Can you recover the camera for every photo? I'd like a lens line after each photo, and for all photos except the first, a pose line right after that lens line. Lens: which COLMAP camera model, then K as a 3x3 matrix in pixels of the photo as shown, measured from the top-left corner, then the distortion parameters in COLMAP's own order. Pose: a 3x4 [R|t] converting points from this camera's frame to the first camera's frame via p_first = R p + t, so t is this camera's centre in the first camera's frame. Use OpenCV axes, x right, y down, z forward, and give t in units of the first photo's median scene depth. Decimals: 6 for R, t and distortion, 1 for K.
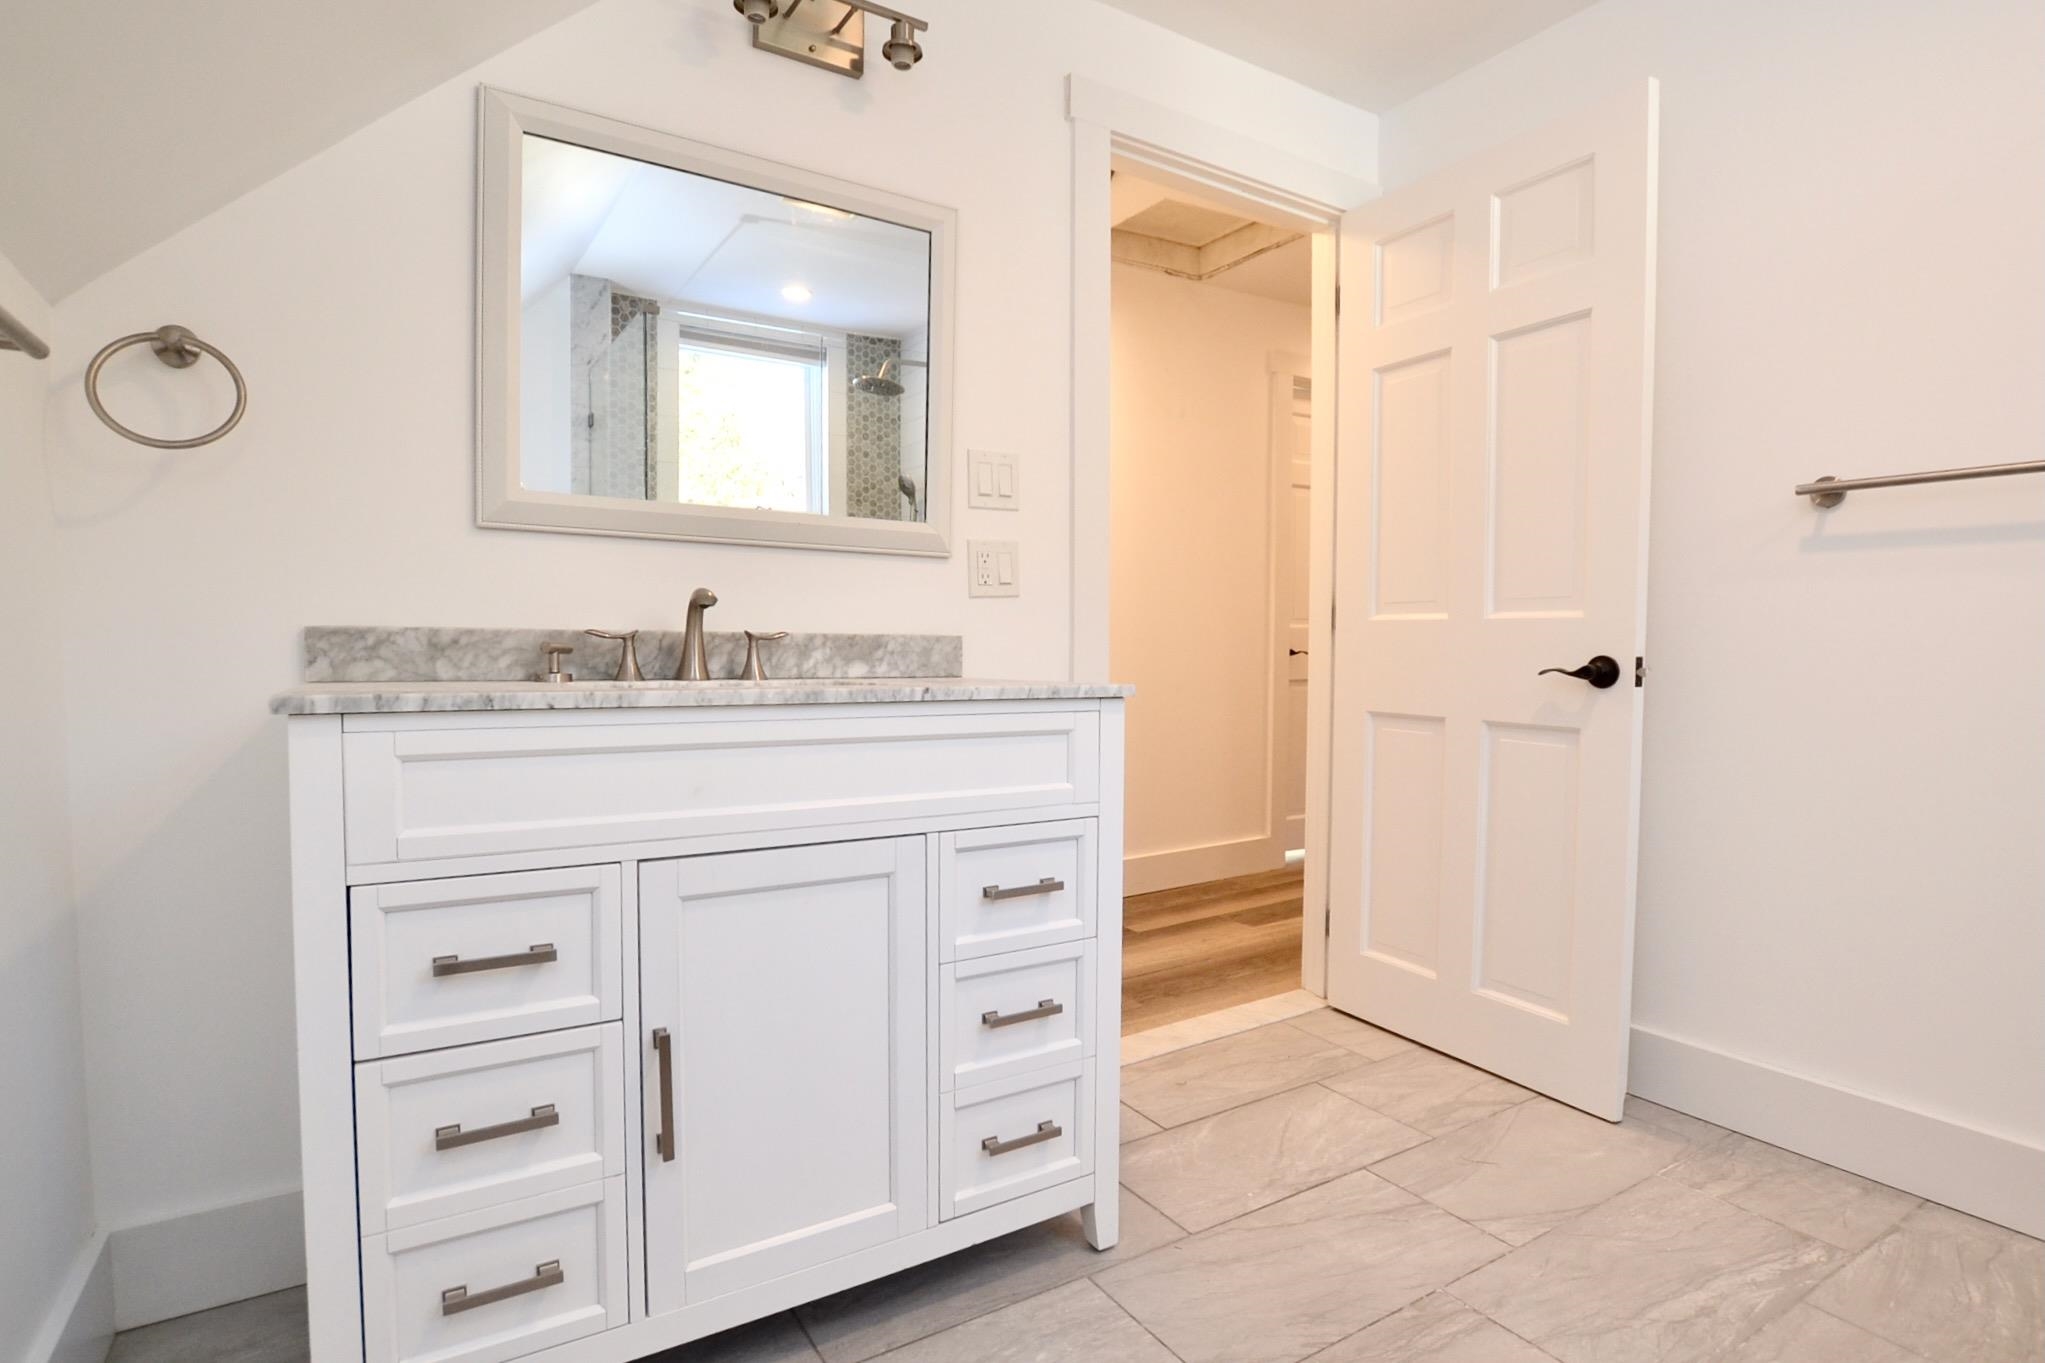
lens RADIAL K [[1018.8, 0, 1021.8], [0, 1018.8, 680.4], [0, 0, 1]] dist [-0.032206, -0.001564]
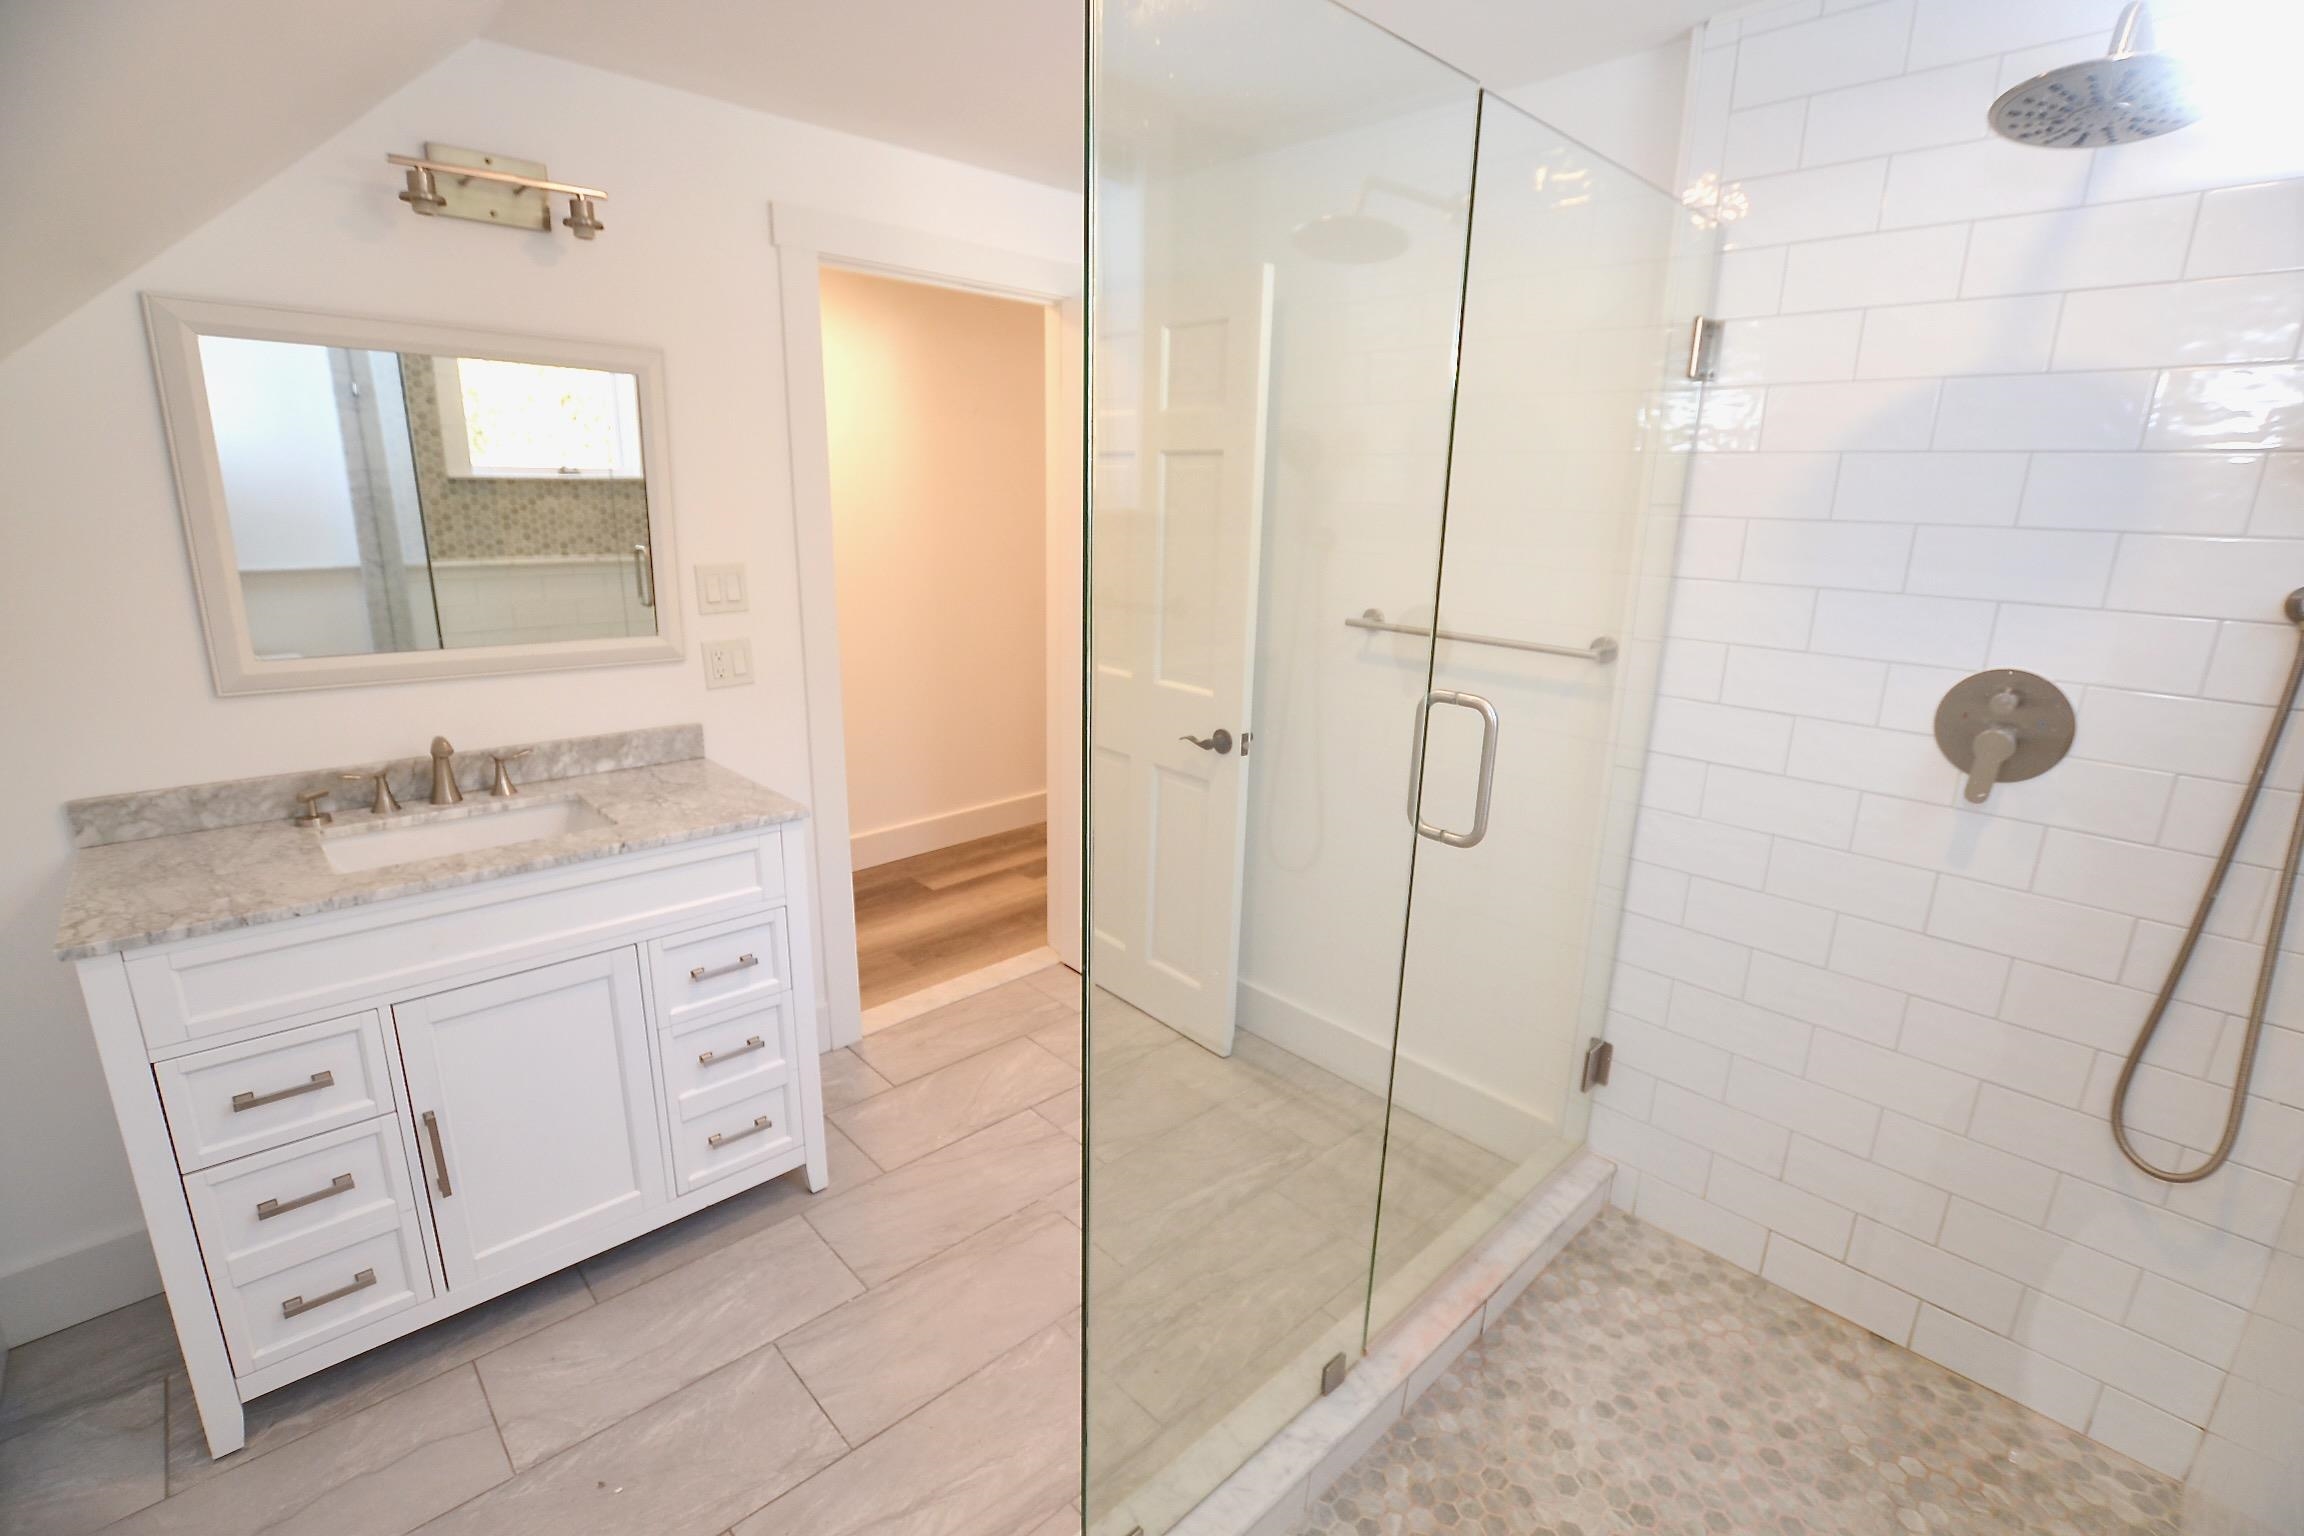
lens RADIAL K [[1031.4, 0, 1155.4], [0, 1031.4, 762.6], [0, 0, 1]] dist [-0.037400, 0.005881]
pose [[0.979447, -0.032391, 0.199084, 0.277798], [-0.012759, 0.975096, 0.221417, -0.341410], [-0.201298, -0.219406, 0.954641, -0.326730]]
